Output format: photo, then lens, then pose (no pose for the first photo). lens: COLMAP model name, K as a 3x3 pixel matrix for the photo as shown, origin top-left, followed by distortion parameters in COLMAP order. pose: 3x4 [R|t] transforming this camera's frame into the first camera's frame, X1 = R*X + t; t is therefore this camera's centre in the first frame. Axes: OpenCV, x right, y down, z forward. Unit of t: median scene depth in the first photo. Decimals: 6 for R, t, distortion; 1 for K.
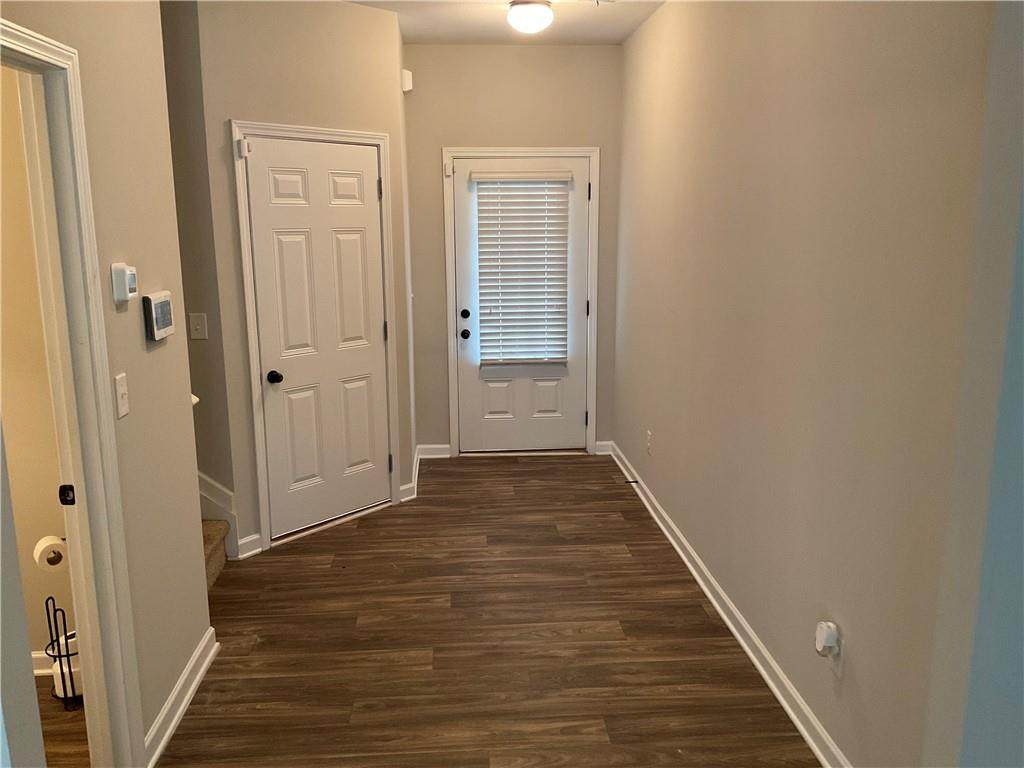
lens RADIAL K [[853.3, 0, 507.3], [0, 853.3, 375.5], [0, 0, 1]] dist [0.011378, -0.003543]
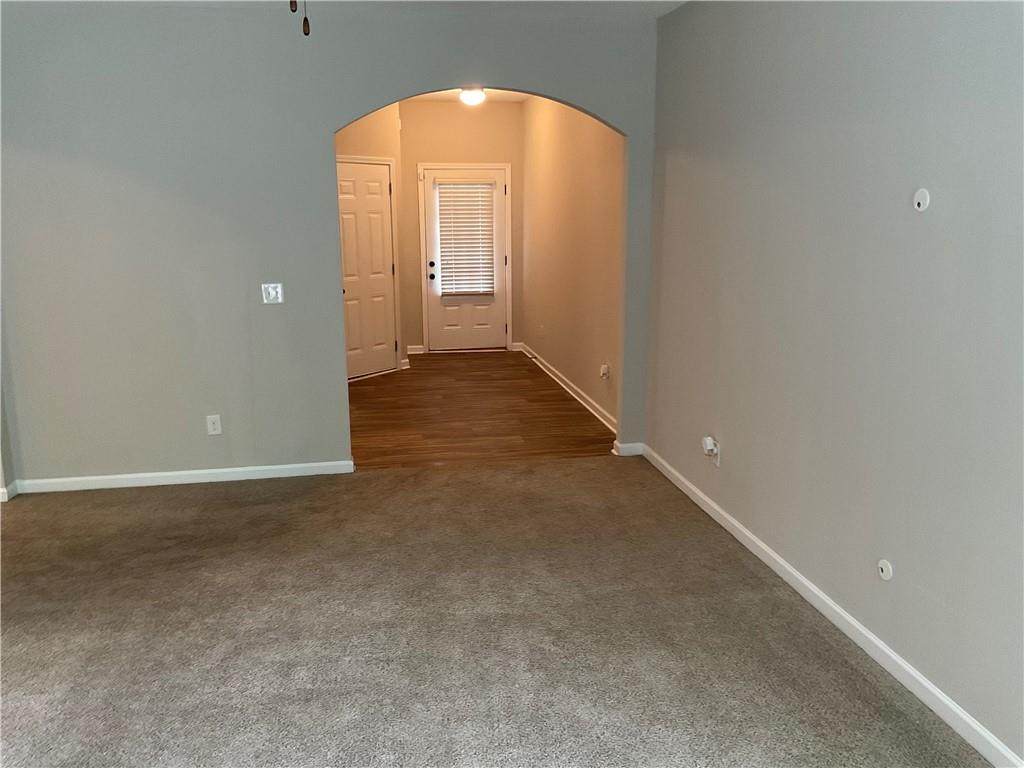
lens RADIAL K [[853.3, 0, 512.0], [0, 853.3, 394.5], [0, 0, 1]] dist [0.011378, -0.003543]
pose [[0.994396, -0.023872, 0.102988, -0.072313], [0.020672, 0.999273, 0.032023, 0.131673], [-0.103677, -0.029715, 0.994167, -0.672408]]
